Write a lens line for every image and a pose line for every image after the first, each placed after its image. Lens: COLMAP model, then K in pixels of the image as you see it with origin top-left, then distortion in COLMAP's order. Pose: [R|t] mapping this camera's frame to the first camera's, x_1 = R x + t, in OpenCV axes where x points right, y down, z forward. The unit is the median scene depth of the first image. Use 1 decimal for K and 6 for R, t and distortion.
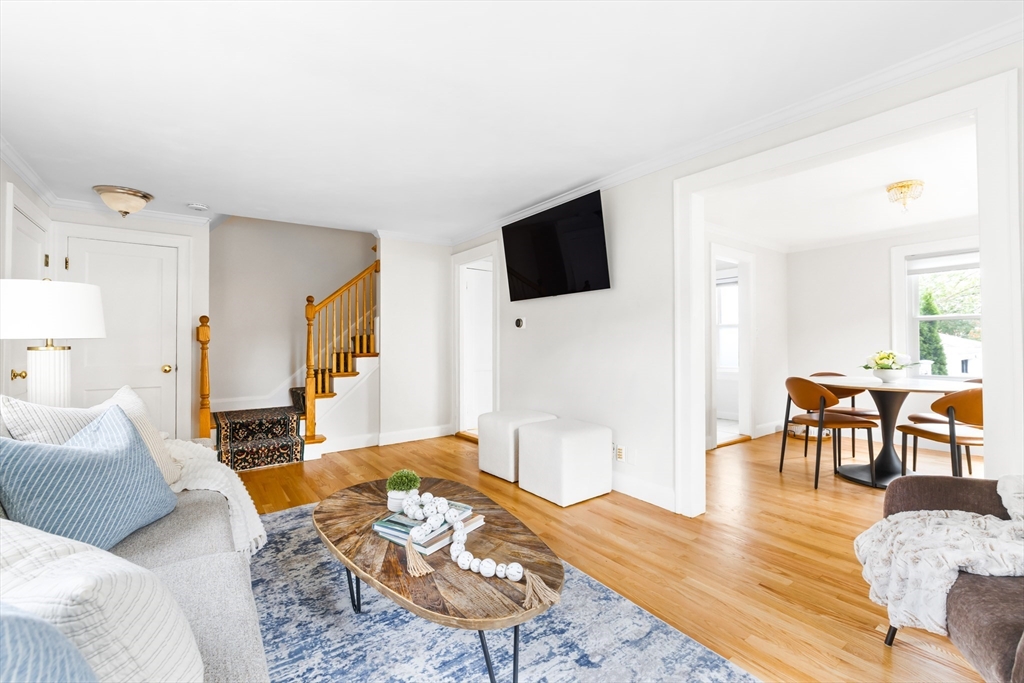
lens RADIAL K [[437.1, 0, 510.7], [0, 437.1, 335.2], [0, 0, 1]] dist [-0.001893, 0.000041]
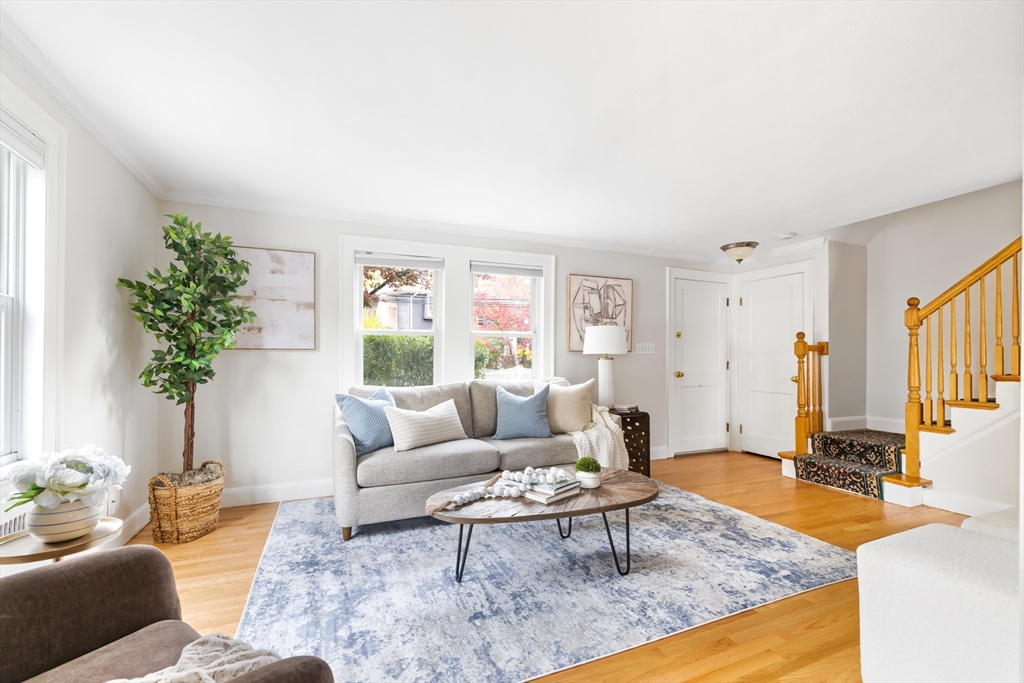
lens RADIAL K [[437.1, 0, 508.0], [0, 437.1, 351.7], [0, 0, 1]] dist [-0.001893, 0.000041]
pose [[-0.227003, -0.005604, -0.973878, 0.512178], [0.011498, 0.999898, -0.008434, 0.005132], [0.973826, -0.013112, -0.226915, 0.519192]]
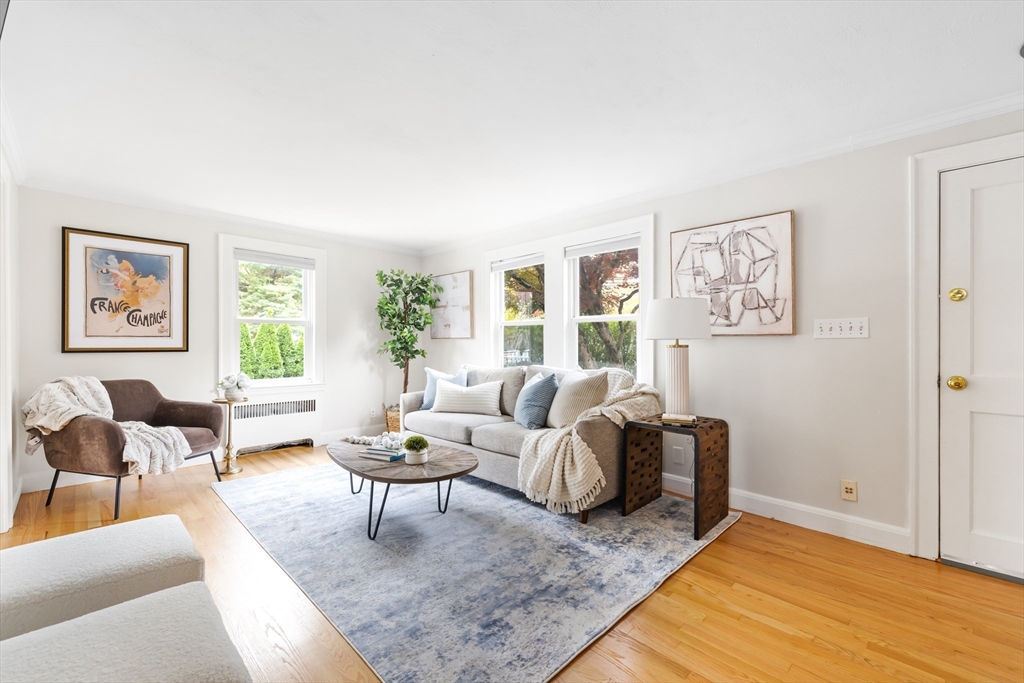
lens RADIAL K [[437.1, 0, 512.7], [0, 437.1, 340.9], [0, 0, 1]] dist [-0.001893, 0.000041]
pose [[-0.988436, 0.004286, -0.151576, -0.163931], [0.006526, 0.999877, -0.014289, 0.015255], [0.151496, -0.015113, -0.988342, 1.173989]]
